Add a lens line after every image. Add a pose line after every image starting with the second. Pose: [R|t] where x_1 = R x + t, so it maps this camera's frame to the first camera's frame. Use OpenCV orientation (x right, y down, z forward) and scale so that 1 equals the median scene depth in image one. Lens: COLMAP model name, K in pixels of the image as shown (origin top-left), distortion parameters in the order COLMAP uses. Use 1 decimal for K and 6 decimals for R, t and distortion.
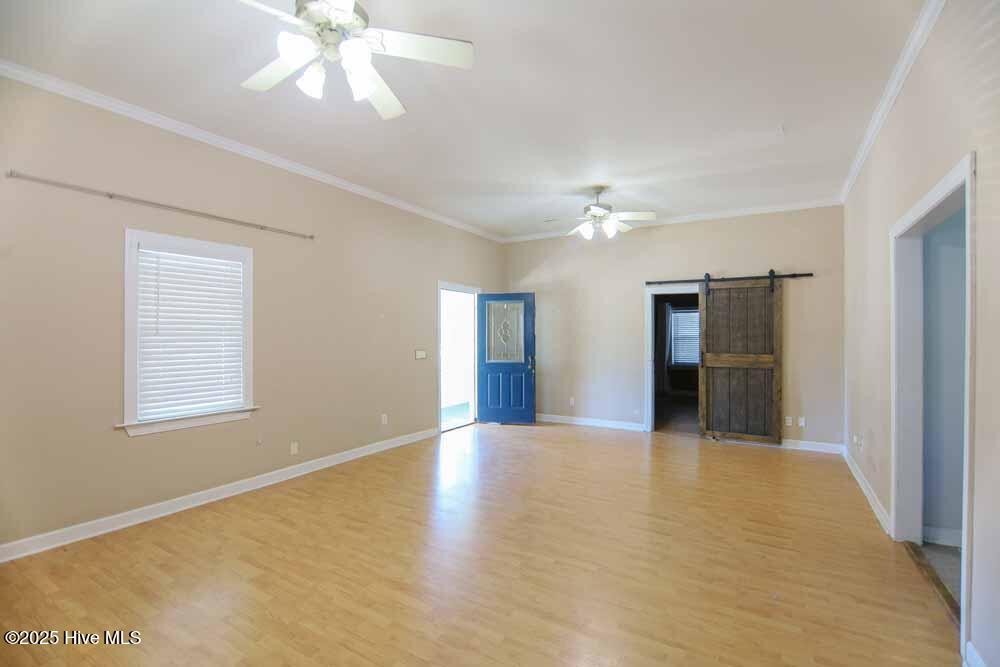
lens RADIAL K [[455.8, 0, 500.0], [0, 455.8, 333.5], [0, 0, 1]] dist [-0.020129, 0.000251]
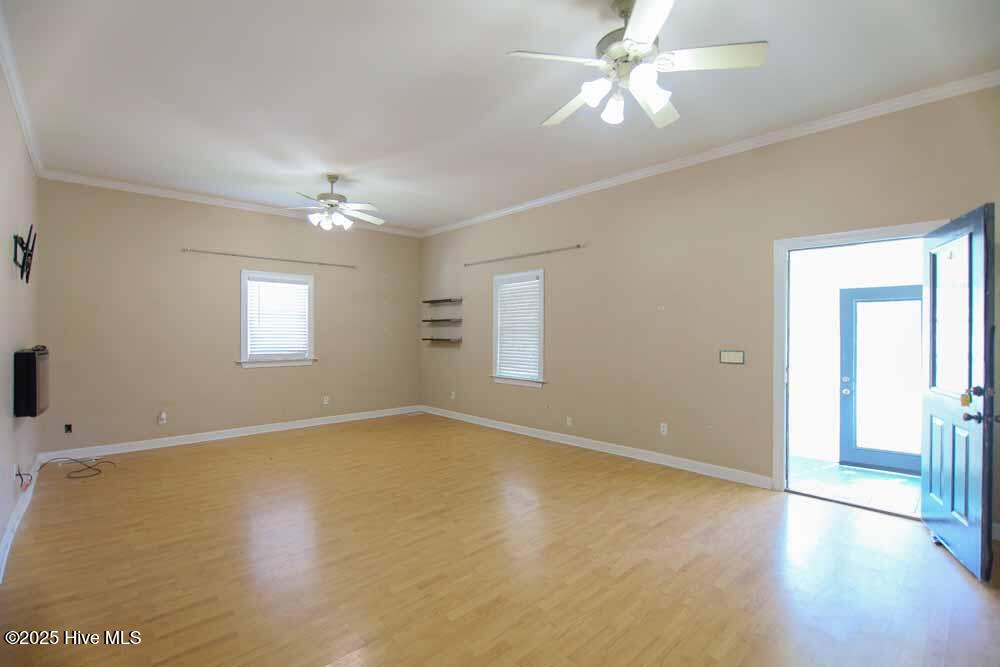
lens RADIAL K [[455.8, 0, 500.0], [0, 455.8, 333.5], [0, 0, 1]] dist [-0.020129, 0.000251]
pose [[-0.273454, 0.007136, -0.961859, 0.861776], [0.006902, 0.999961, 0.005456, 0.005273], [0.961860, -0.005147, -0.273492, 1.258842]]
